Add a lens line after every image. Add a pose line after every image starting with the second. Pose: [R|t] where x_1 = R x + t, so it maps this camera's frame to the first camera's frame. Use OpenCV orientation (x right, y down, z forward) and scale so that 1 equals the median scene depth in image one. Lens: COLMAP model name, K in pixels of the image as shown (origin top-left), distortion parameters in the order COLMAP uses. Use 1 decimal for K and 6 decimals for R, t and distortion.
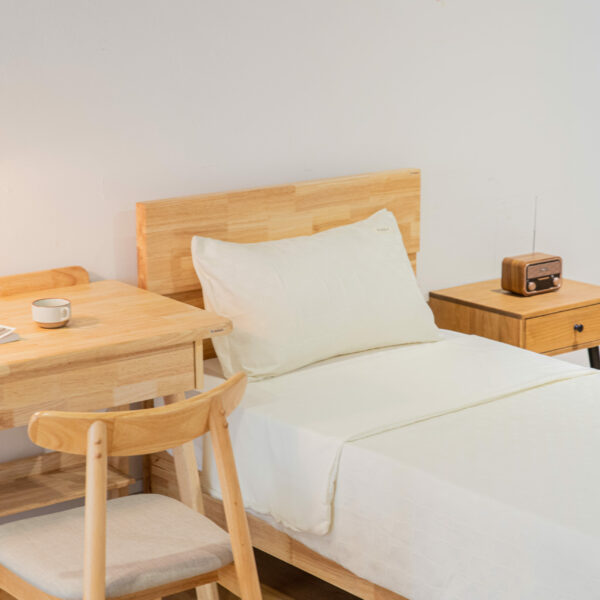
lens RADIAL K [[1563.7, 0, 293.9], [0, 1563.7, 299.4], [0, 0, 1]] dist [0.152657, 0.000000]
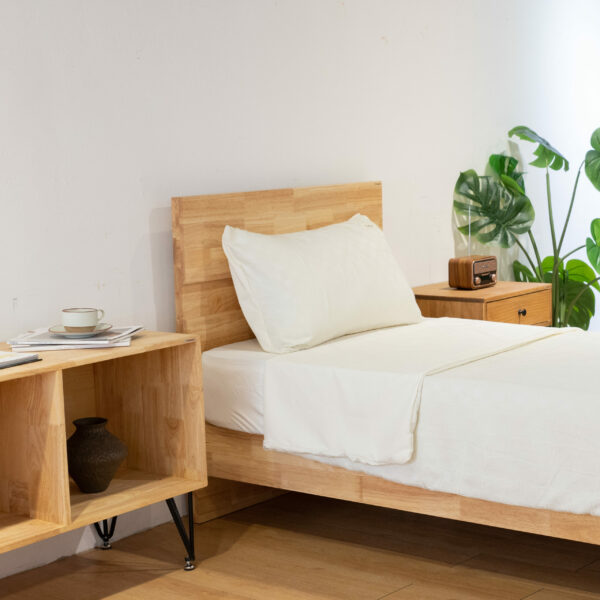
lens RADIAL K [[1381.5, 0, 303.0], [0, 1381.5, 300.5], [0, 0, 1]] dist [0.007927, 0.000000]
pose [[0.972782, -0.045037, 0.227303, -0.226444], [0.068780, 0.992842, -0.097640, 0.106579], [-0.221279, 0.110617, 0.968917, 0.050382]]
